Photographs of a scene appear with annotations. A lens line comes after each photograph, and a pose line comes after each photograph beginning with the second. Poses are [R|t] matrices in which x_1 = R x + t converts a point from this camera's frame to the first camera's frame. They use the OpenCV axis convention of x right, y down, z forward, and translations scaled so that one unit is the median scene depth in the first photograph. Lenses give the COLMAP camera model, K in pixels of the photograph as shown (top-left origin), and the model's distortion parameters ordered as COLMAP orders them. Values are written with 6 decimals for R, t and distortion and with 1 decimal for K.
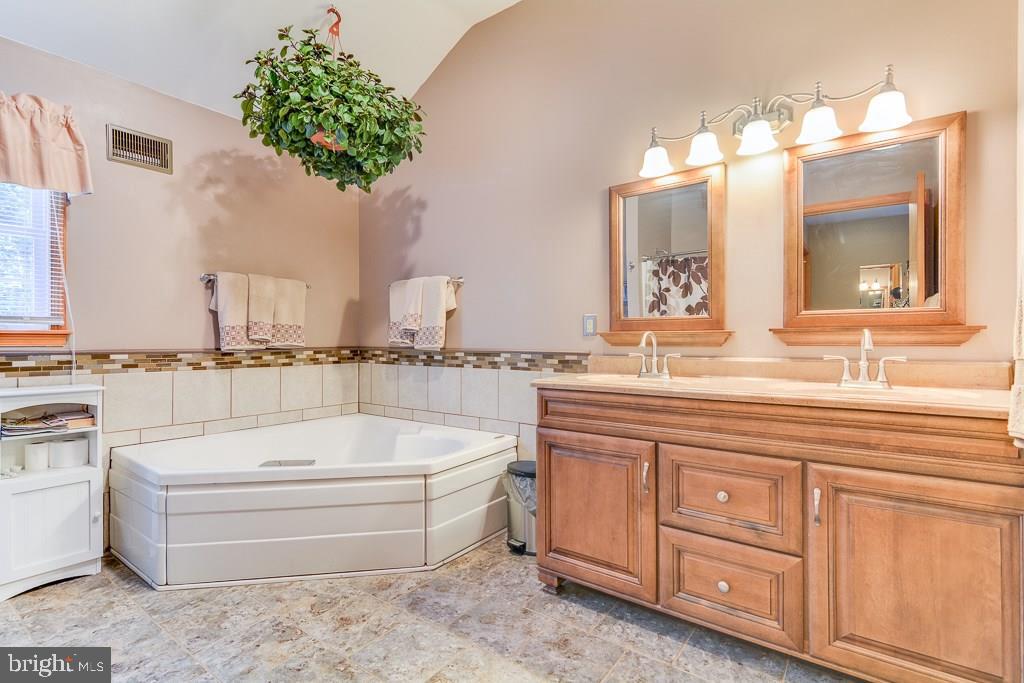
lens RADIAL K [[483.9, 0, 512.0], [0, 483.9, 341.5], [0, 0, 1]] dist [0.020233, -0.008049]
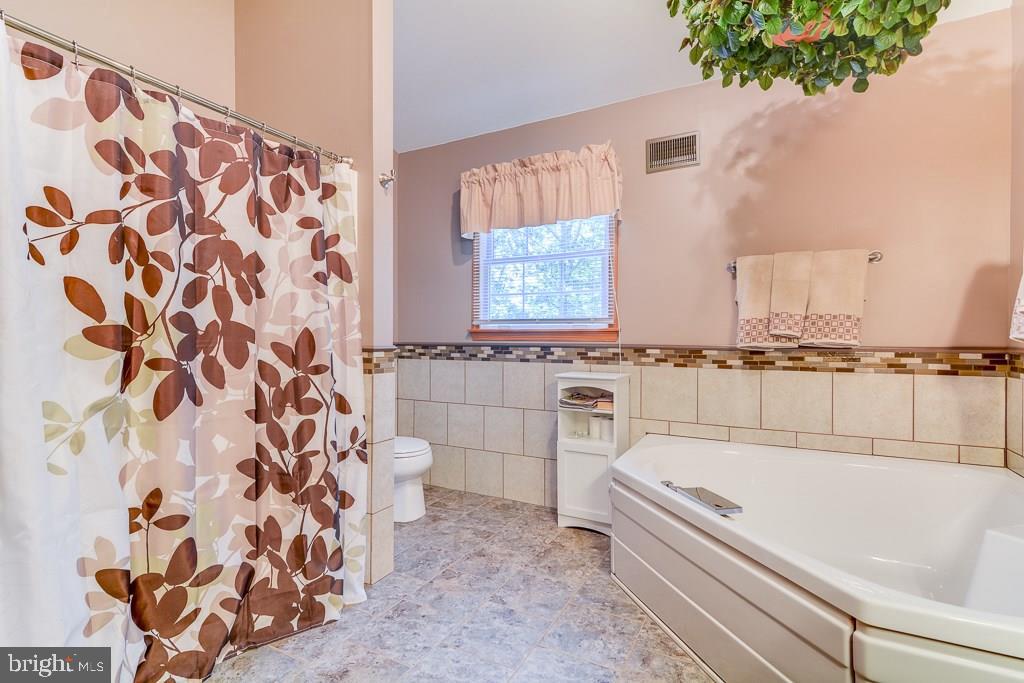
lens RADIAL K [[483.9, 0, 512.0], [0, 483.9, 341.5], [0, 0, 1]] dist [0.020233, -0.008049]
pose [[0.149578, 0.012233, -0.988674, 0.192976], [-0.001719, 0.999925, 0.012112, -0.002854], [0.988748, -0.000112, 0.149588, 0.463531]]
